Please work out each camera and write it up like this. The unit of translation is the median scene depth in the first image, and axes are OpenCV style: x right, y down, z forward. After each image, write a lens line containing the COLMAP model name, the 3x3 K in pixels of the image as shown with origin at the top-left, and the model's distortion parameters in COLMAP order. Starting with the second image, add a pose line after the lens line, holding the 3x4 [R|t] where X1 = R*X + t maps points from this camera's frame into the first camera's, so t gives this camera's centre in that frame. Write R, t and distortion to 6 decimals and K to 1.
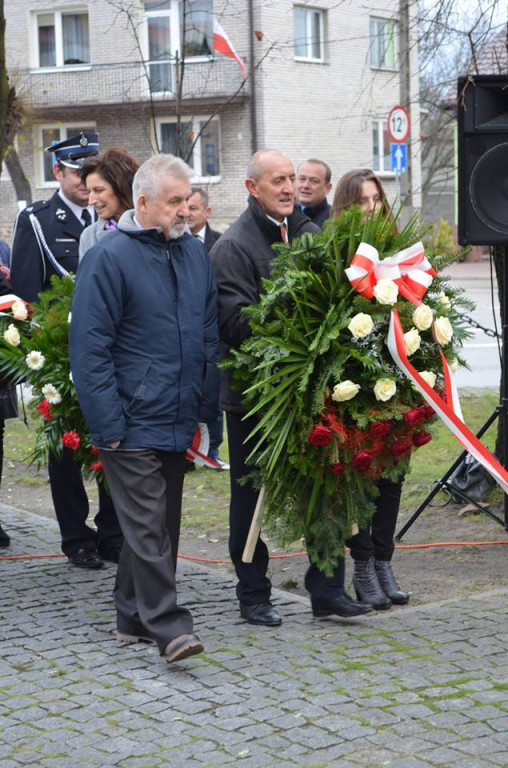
lens RADIAL K [[1580.0, 0, 254.9], [0, 1580.0, 383.9], [0, 0, 1]] dist [-0.006722, -0.136646]
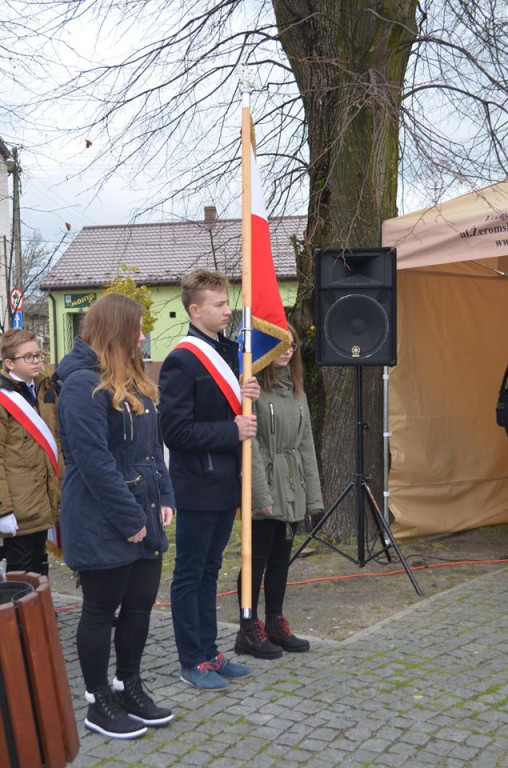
lens RADIAL K [[1002.9, 0, 215.6], [0, 1002.9, 385.6], [0, 0, 1]] dist [-0.007546, -0.034500]
pose [[0.949853, -0.017629, 0.312201, -0.267613], [0.042490, 0.996426, -0.073008, -0.009720], [-0.309798, 0.082612, 0.947207, 0.197816]]
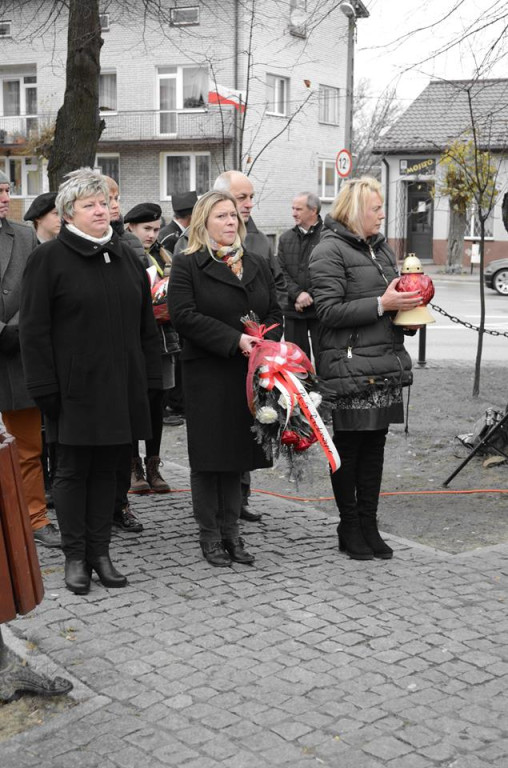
lens RADIAL K [[1126.8, 0, 255.5], [0, 1126.8, 383.9], [0, 0, 1]] dist [-0.017257, -0.002881]
pose [[0.998943, 0.031923, 0.033067, -0.106070], [-0.032977, 0.998948, 0.031853, -0.006903], [-0.032015, -0.032910, 0.998945, 0.128381]]
